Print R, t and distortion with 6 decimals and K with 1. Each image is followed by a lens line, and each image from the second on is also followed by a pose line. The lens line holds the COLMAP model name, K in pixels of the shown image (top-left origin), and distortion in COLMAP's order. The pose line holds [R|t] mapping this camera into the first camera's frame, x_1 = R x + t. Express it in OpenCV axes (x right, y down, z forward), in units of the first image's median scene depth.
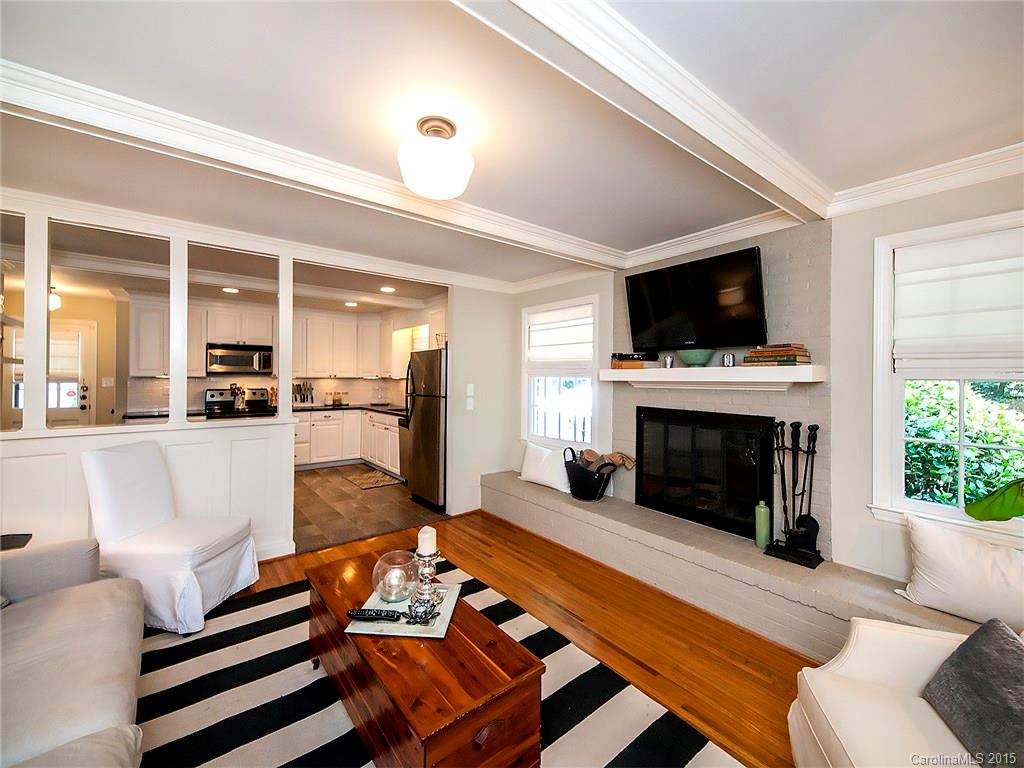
lens RADIAL K [[416.6, 0, 502.2], [0, 416.6, 377.6], [0, 0, 1]] dist [0.008452, -0.001888]
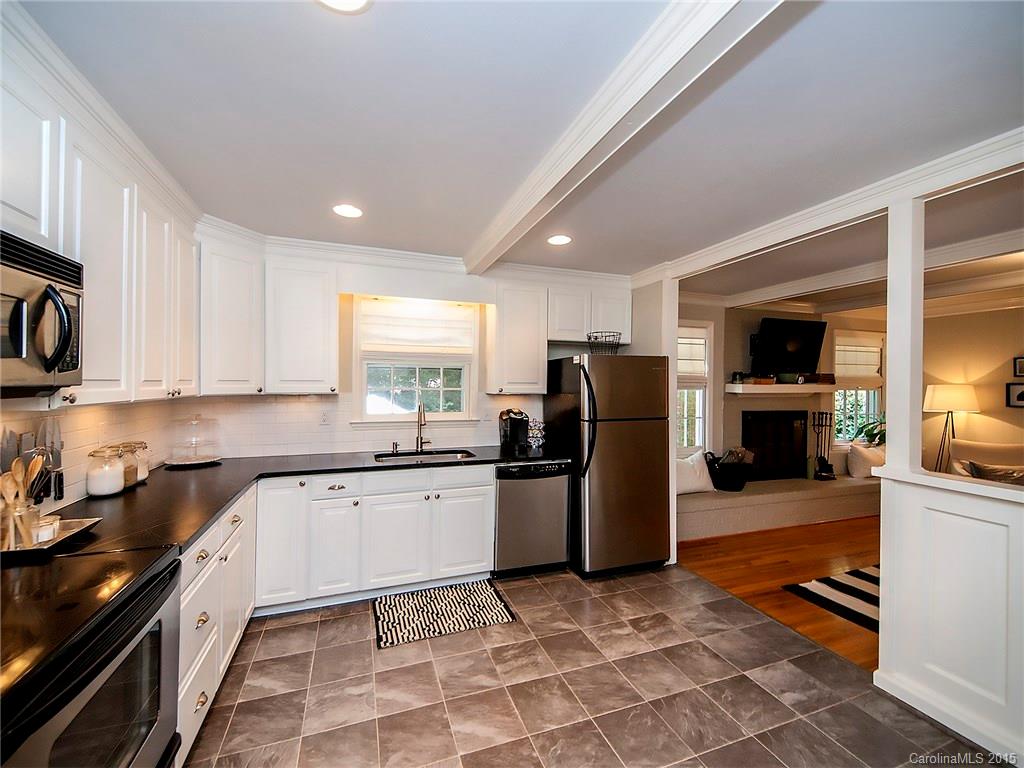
lens RADIAL K [[416.6, 0, 506.0], [0, 416.6, 380.4], [0, 0, 1]] dist [0.008452, -0.001888]
pose [[0.315496, -0.002105, 0.948925, -1.214153], [-0.006465, 0.999970, 0.004368, -0.032541], [-0.948905, -0.007513, 0.315473, 1.286858]]
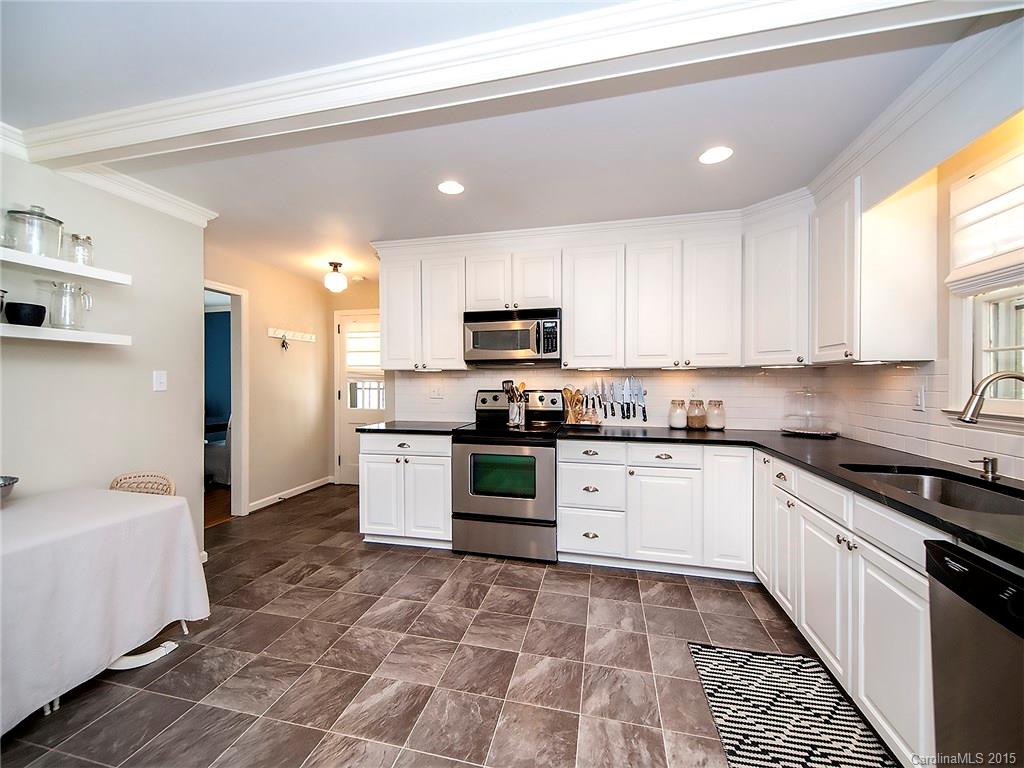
lens RADIAL K [[416.6, 0, 503.6], [0, 416.6, 380.5], [0, 0, 1]] dist [0.008452, -0.001888]
pose [[0.623140, -0.003707, -0.782101, -0.342551], [0.002116, 0.999993, -0.003053, 0.027444], [0.782107, 0.000248, 0.623144, 1.111412]]
